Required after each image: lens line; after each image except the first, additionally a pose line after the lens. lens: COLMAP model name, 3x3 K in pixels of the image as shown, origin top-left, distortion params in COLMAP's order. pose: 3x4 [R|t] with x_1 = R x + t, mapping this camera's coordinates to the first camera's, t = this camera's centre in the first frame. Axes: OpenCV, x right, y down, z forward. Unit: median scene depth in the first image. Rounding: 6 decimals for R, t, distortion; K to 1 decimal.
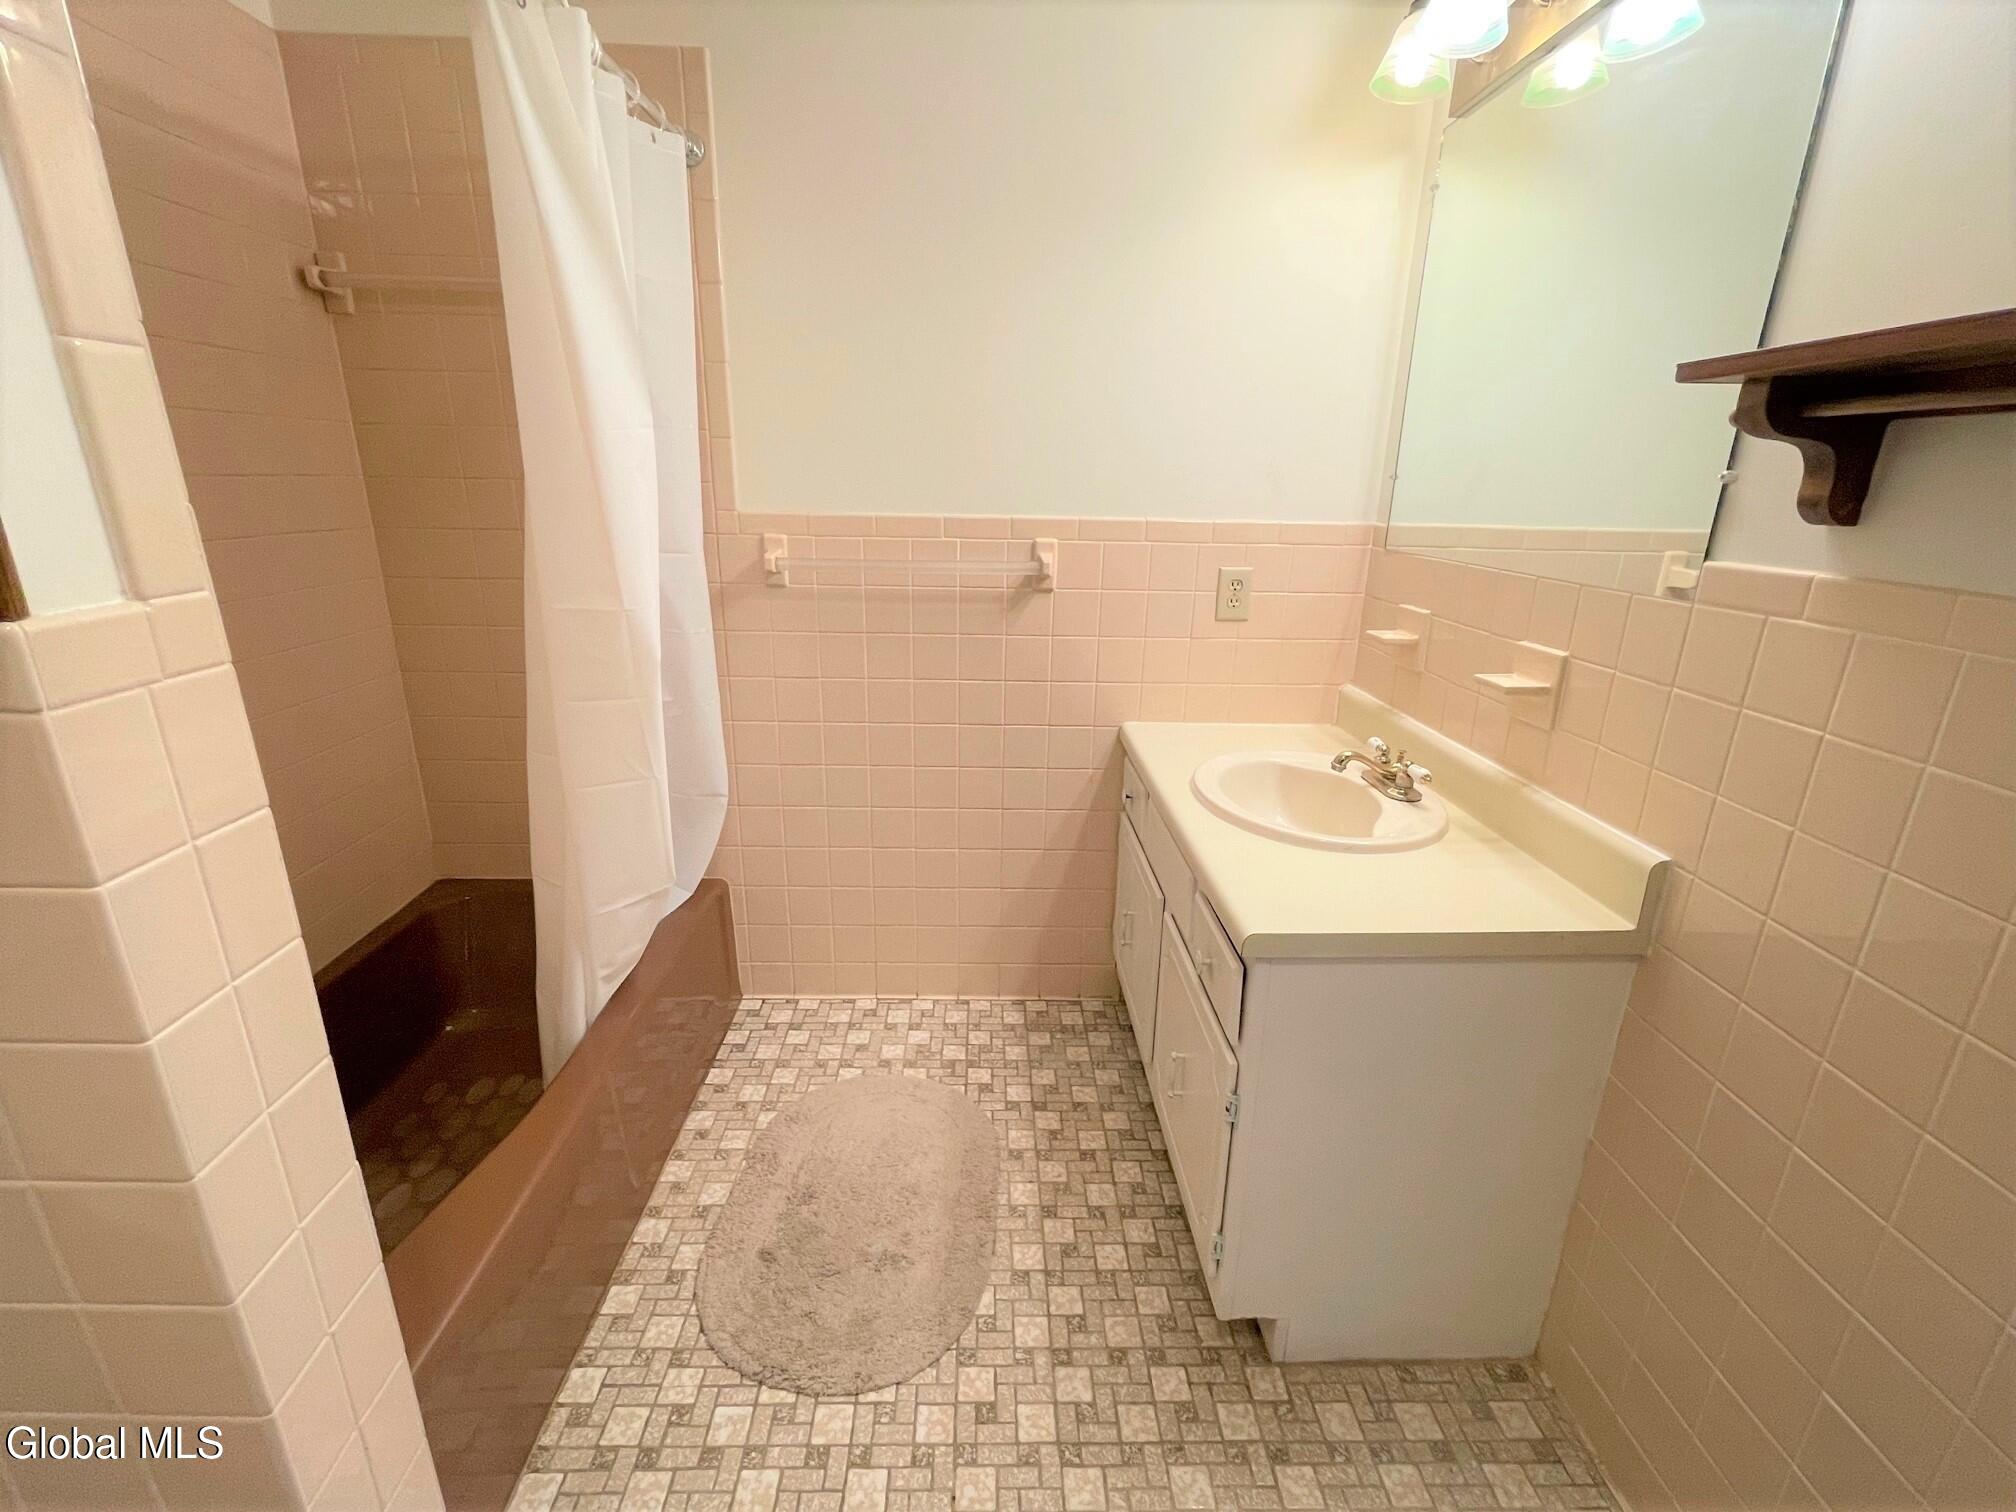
lens RADIAL K [[901.9, 0, 1002.5], [0, 901.9, 760.9], [0, 0, 1]] dist [-0.003262, 0.001874]
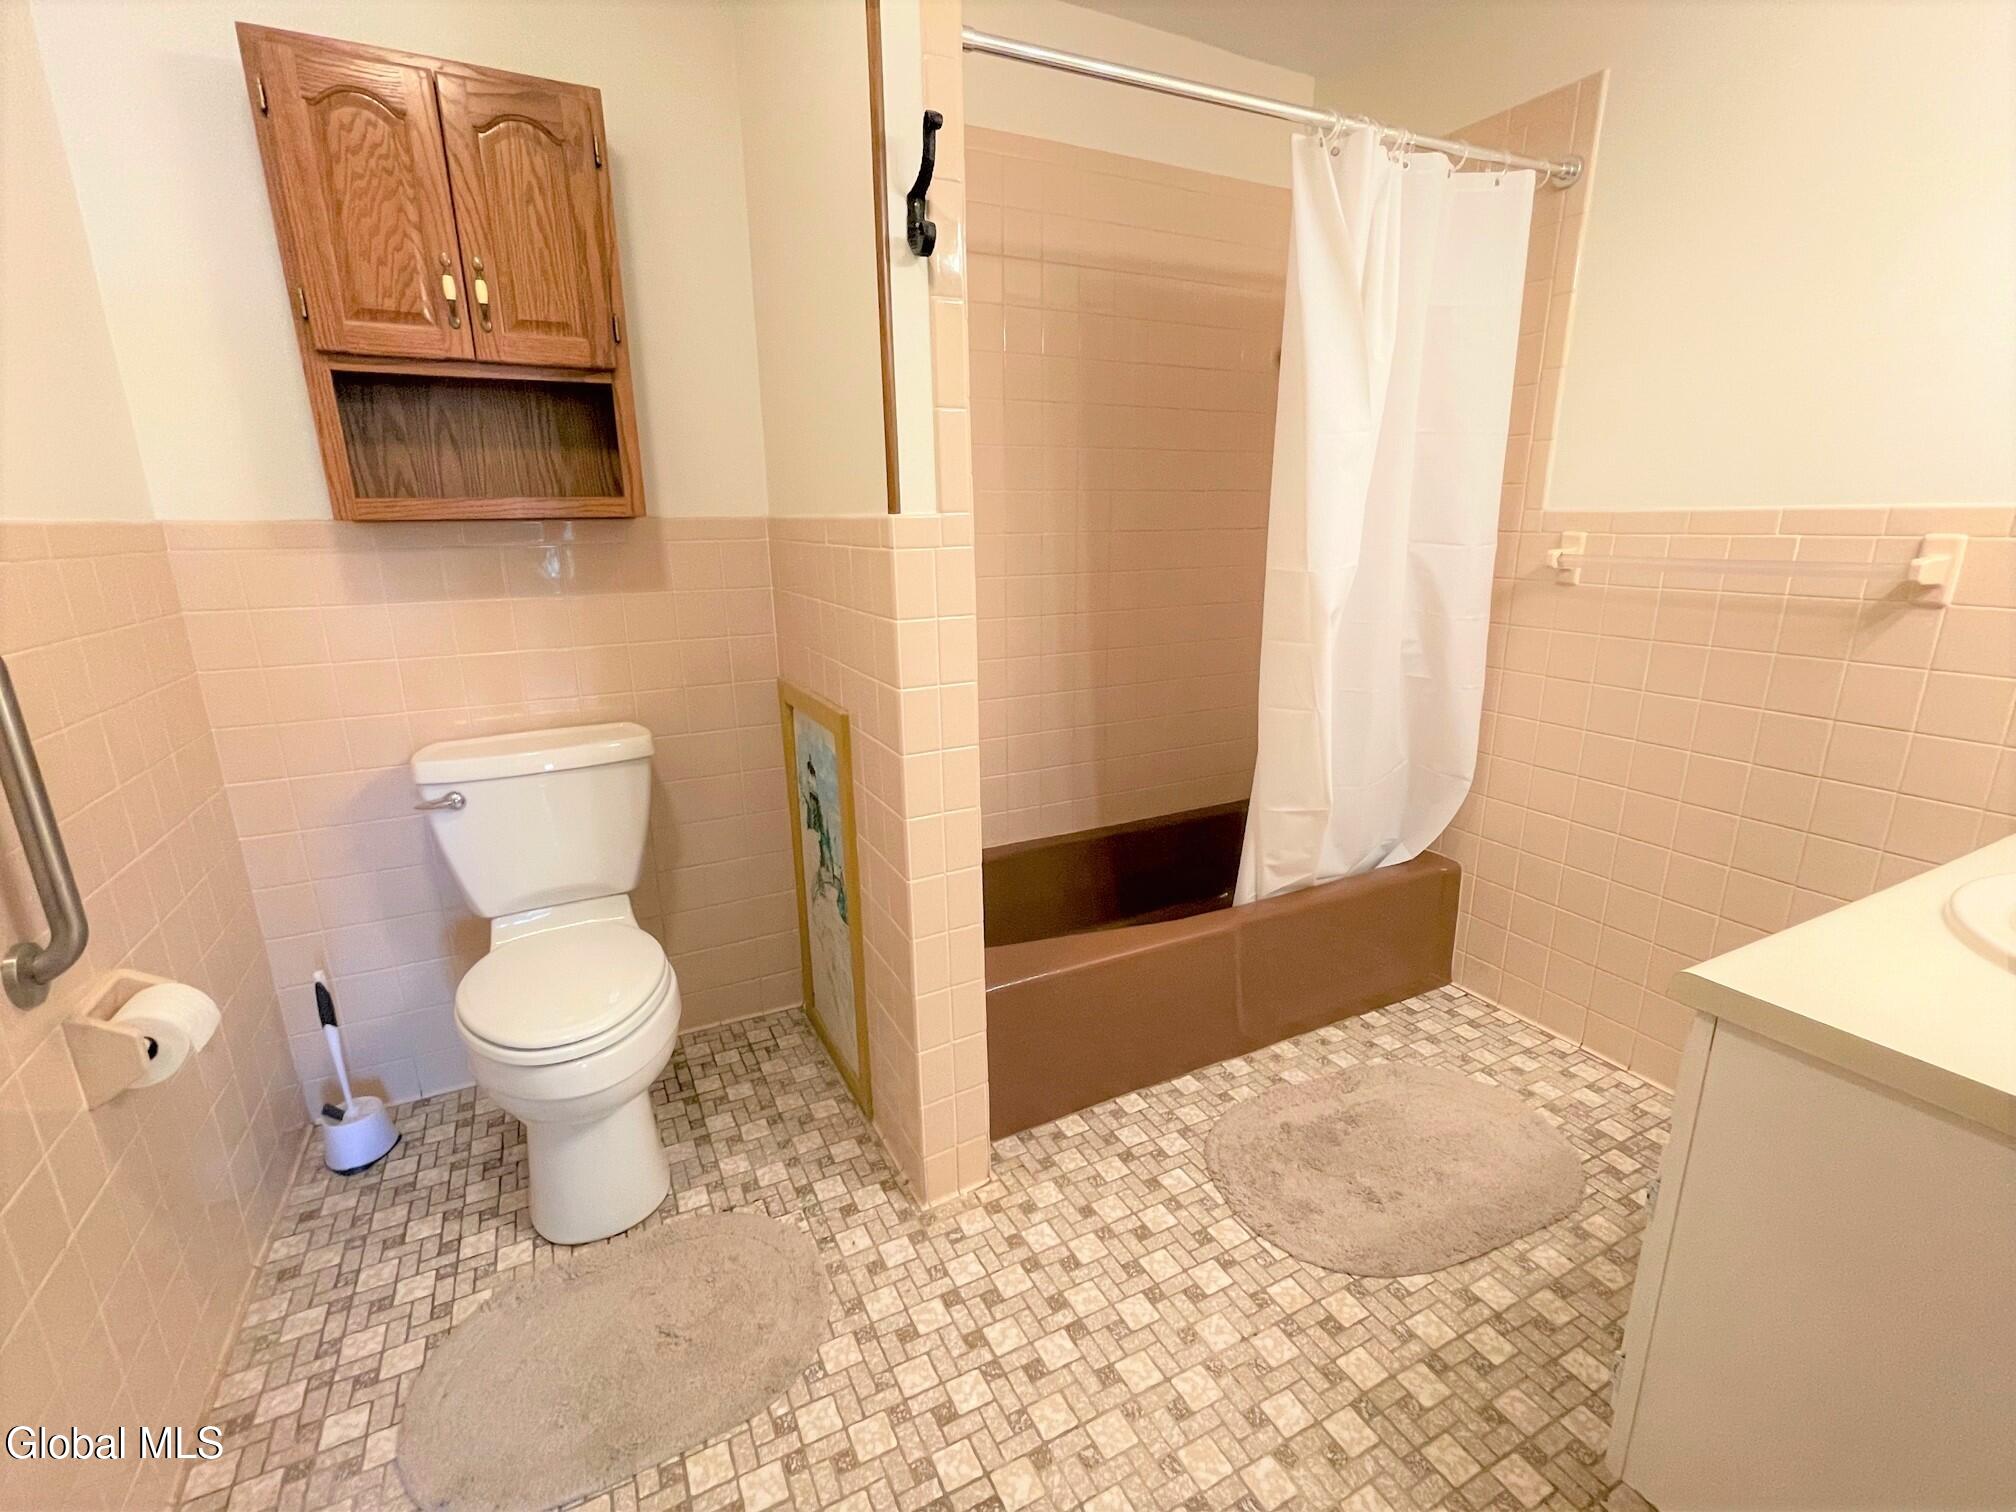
lens RADIAL K [[901.9, 0, 1006.0], [0, 901.9, 760.0], [0, 0, 1]] dist [-0.003262, 0.001874]
pose [[0.438135, 0.209245, -0.874217, 0.534426], [-0.254800, 0.961551, 0.102449, 0.065307], [0.862041, 0.177864, 0.474604, 0.044388]]
